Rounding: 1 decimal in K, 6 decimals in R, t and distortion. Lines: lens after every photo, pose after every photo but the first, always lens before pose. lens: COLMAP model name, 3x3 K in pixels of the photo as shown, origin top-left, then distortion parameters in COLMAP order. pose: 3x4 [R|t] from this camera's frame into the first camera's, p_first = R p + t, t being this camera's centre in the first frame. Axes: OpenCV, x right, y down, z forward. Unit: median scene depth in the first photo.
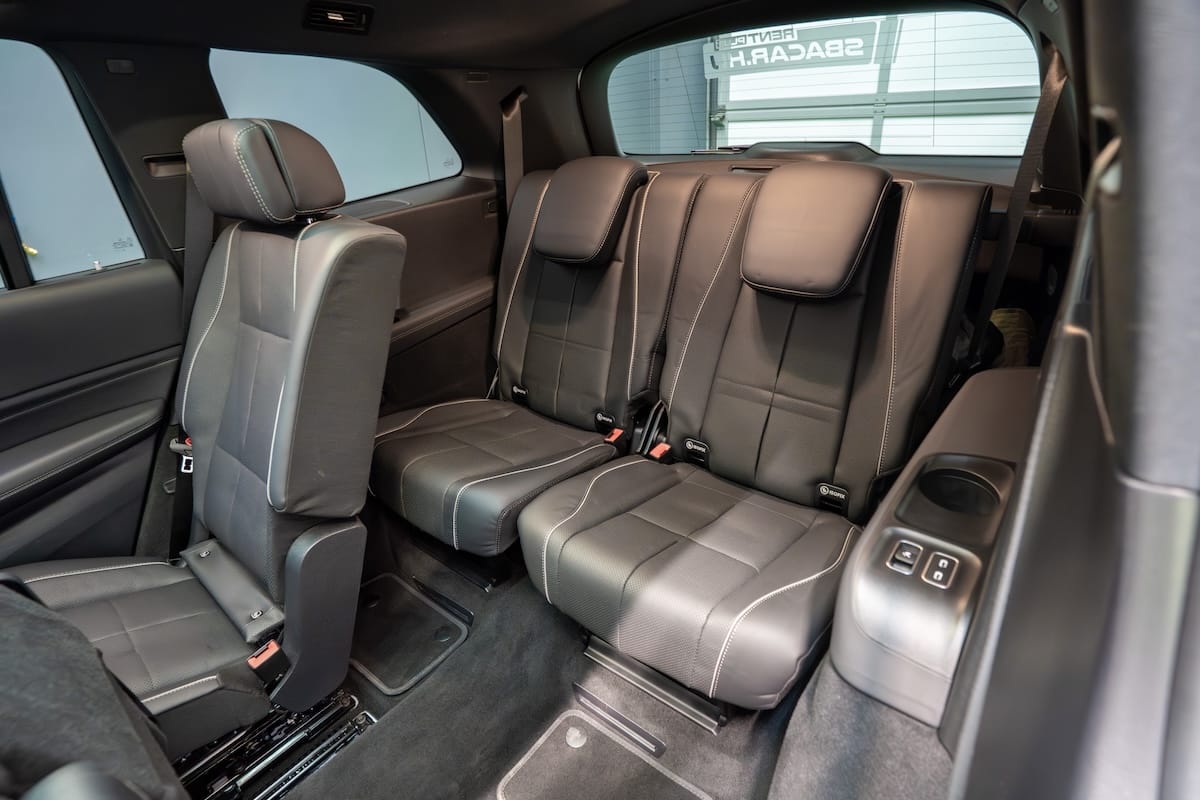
lens RADIAL K [[598.4, 0, 595.0], [0, 598.4, 405.1], [0, 0, 1]] dist [-0.075599, 0.032834]
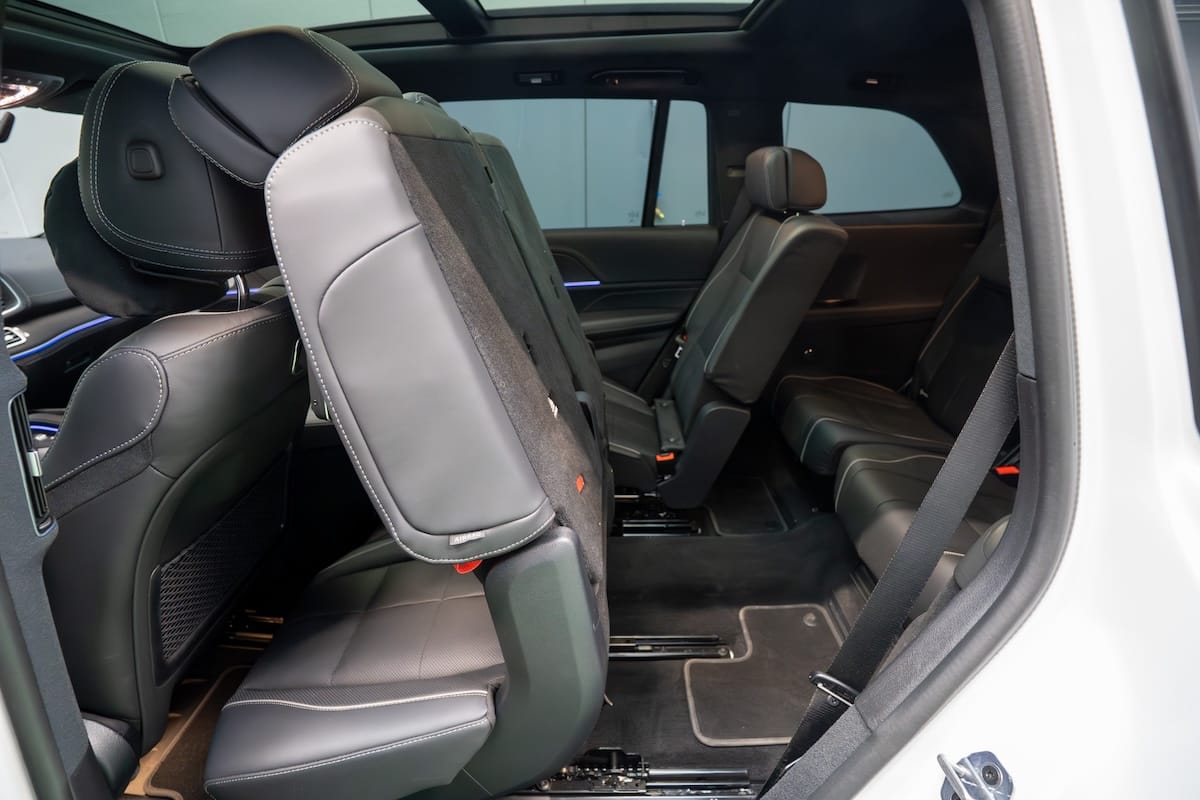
lens RADIAL K [[566.0, 0, 600.0], [0, 566.0, 400.0], [0, 0, 1]] dist [-0.058011, 0.026373]
pose [[0.632337, 0.356201, -0.687946, 0.323266], [-0.373000, 0.918304, 0.132624, 0.113562], [0.678985, 0.172741, 0.713541, -0.277400]]
